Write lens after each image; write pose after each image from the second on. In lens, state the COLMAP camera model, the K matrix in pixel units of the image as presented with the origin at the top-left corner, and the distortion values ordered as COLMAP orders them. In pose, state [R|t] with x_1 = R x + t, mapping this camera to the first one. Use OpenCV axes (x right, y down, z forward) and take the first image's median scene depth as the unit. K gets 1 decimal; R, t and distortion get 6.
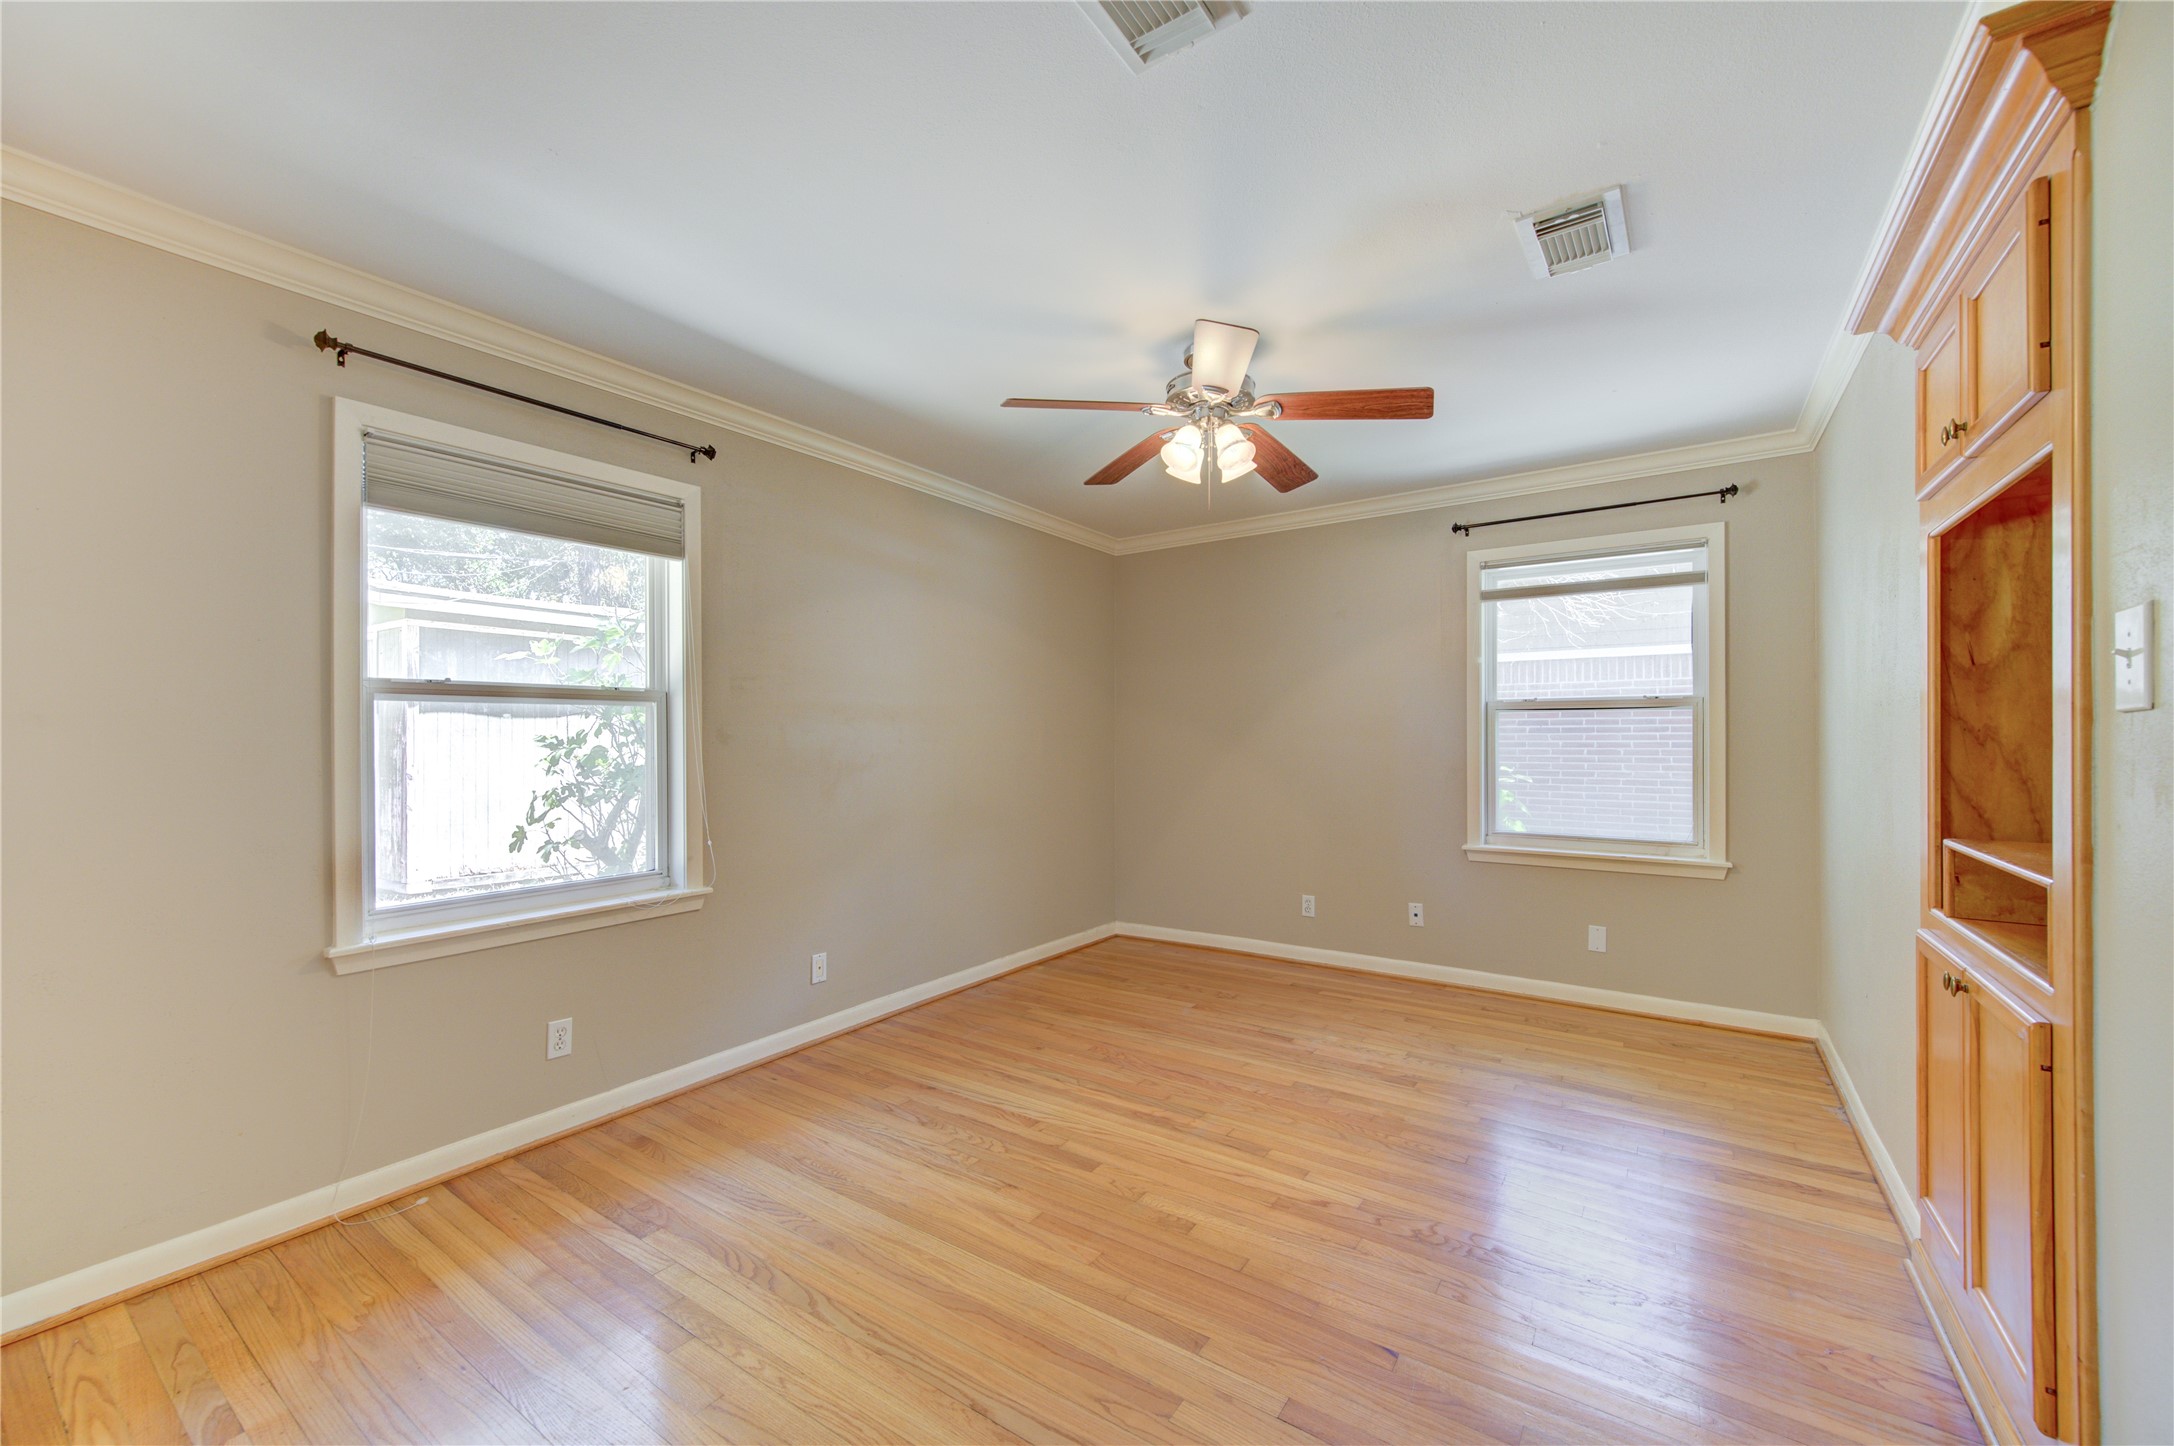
lens RADIAL K [[856.2, 0, 1088.7], [0, 856.2, 733.3], [0, 0, 1]] dist [0.002675, 0.000613]
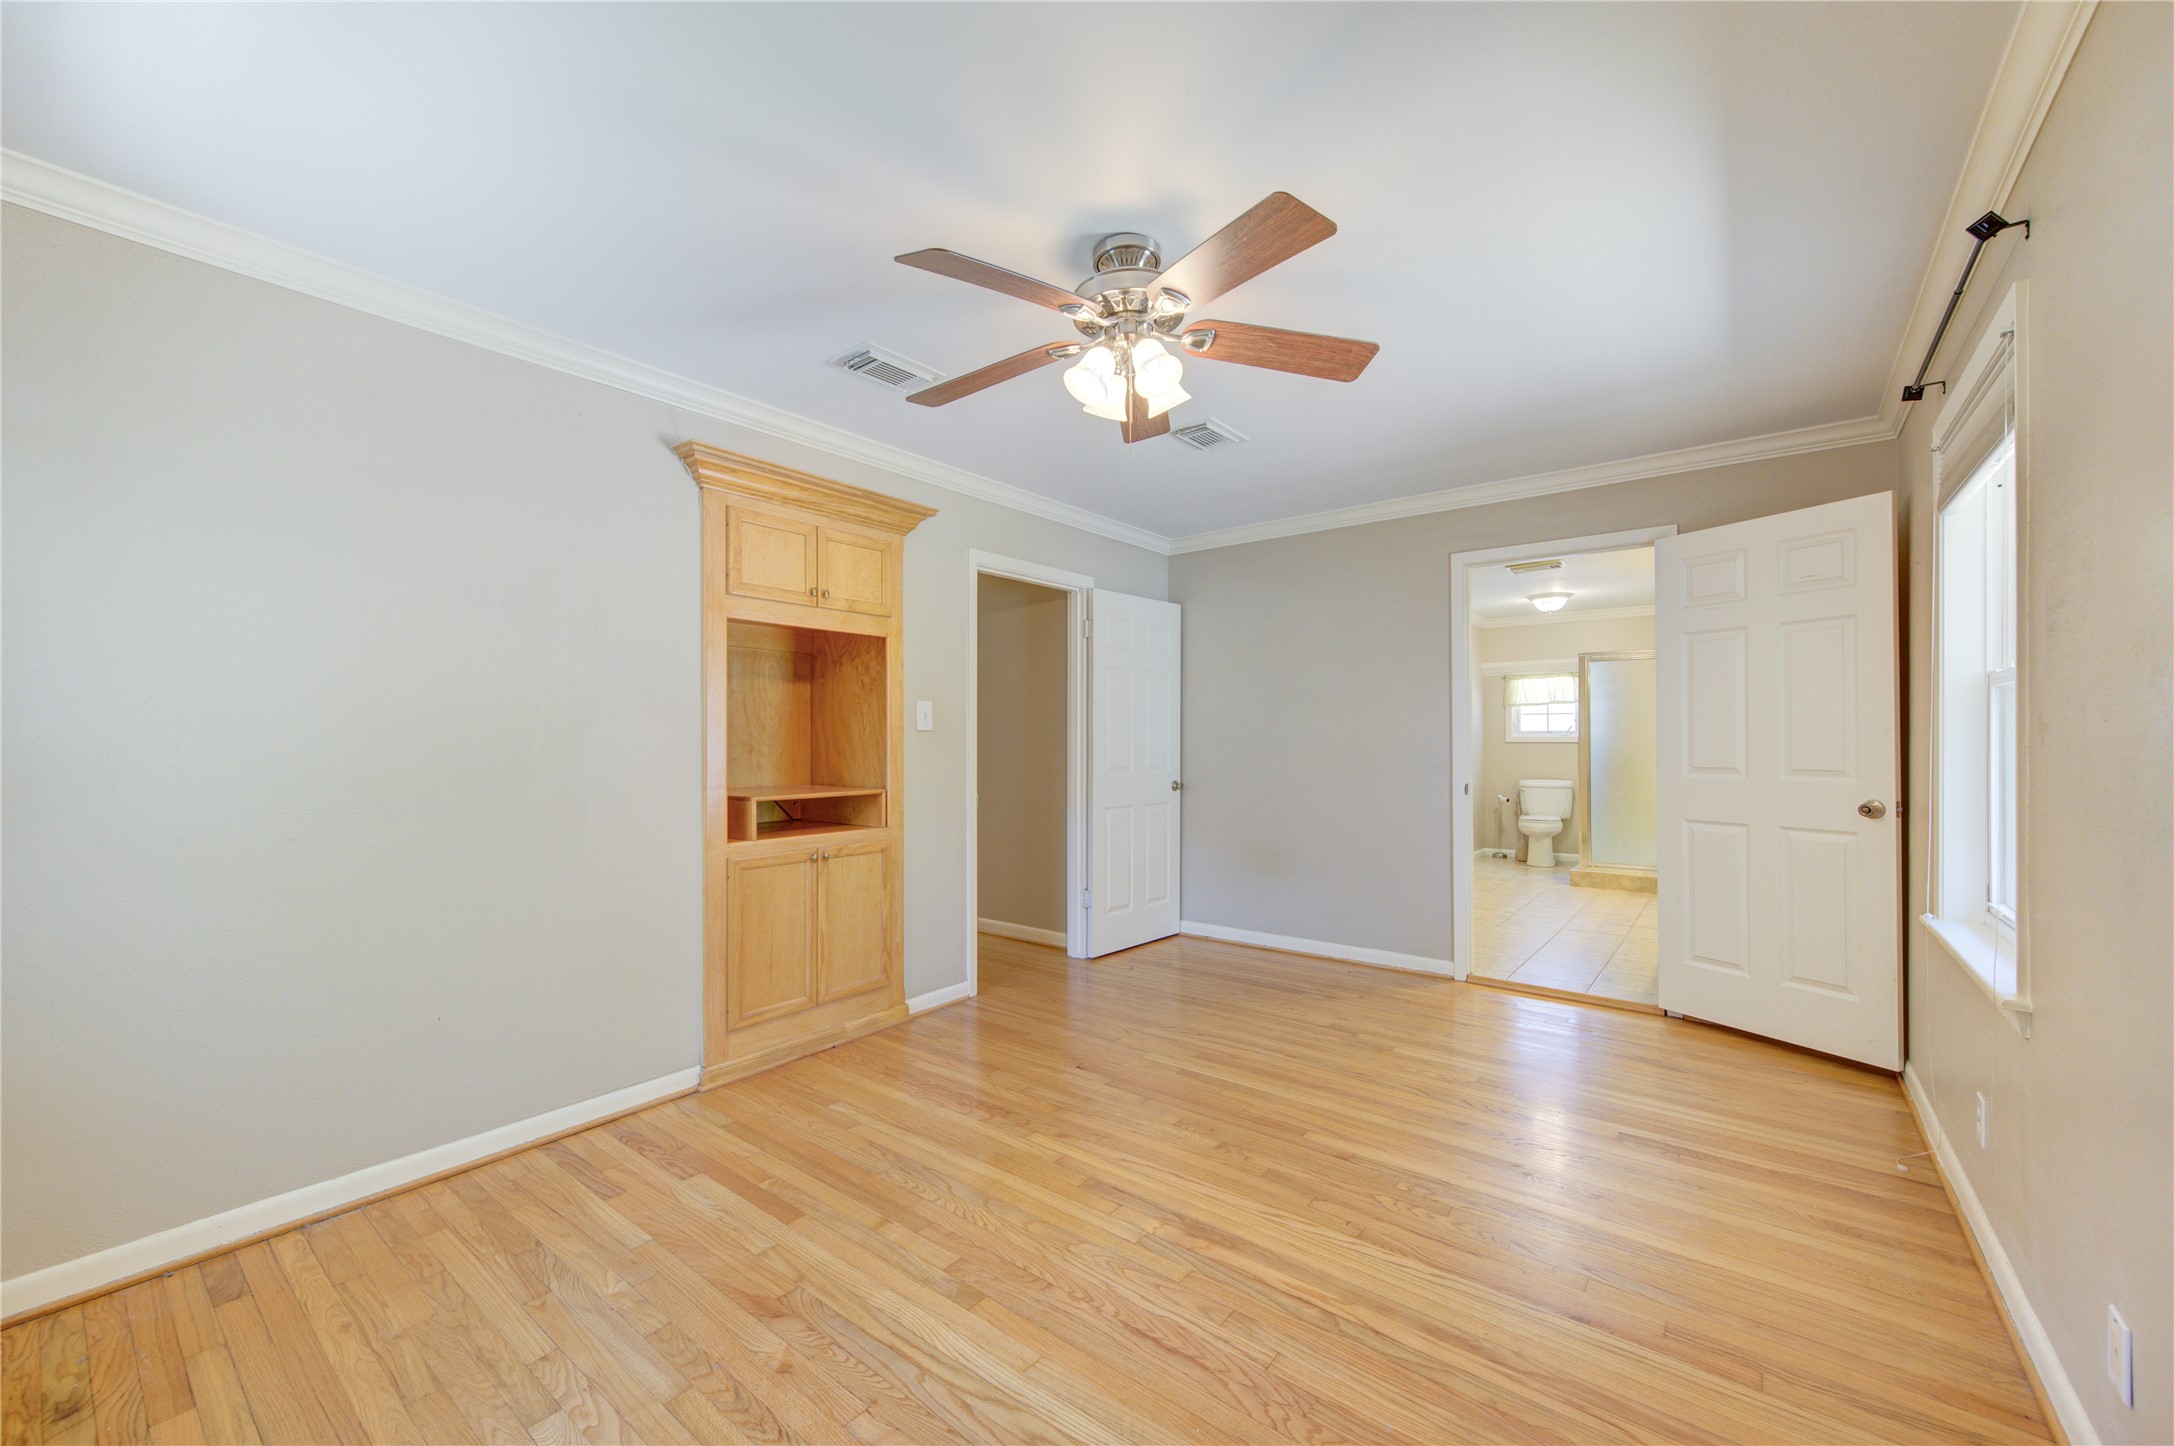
lens RADIAL K [[856.2, 0, 1088.7], [0, 856.2, 733.3], [0, 0, 1]] dist [0.002675, 0.000613]
pose [[-0.997989, 0.009335, 0.062691, 0.131515], [0.009038, 0.999947, -0.005014, 0.005561], [-0.062734, -0.004438, -0.998020, 1.801541]]
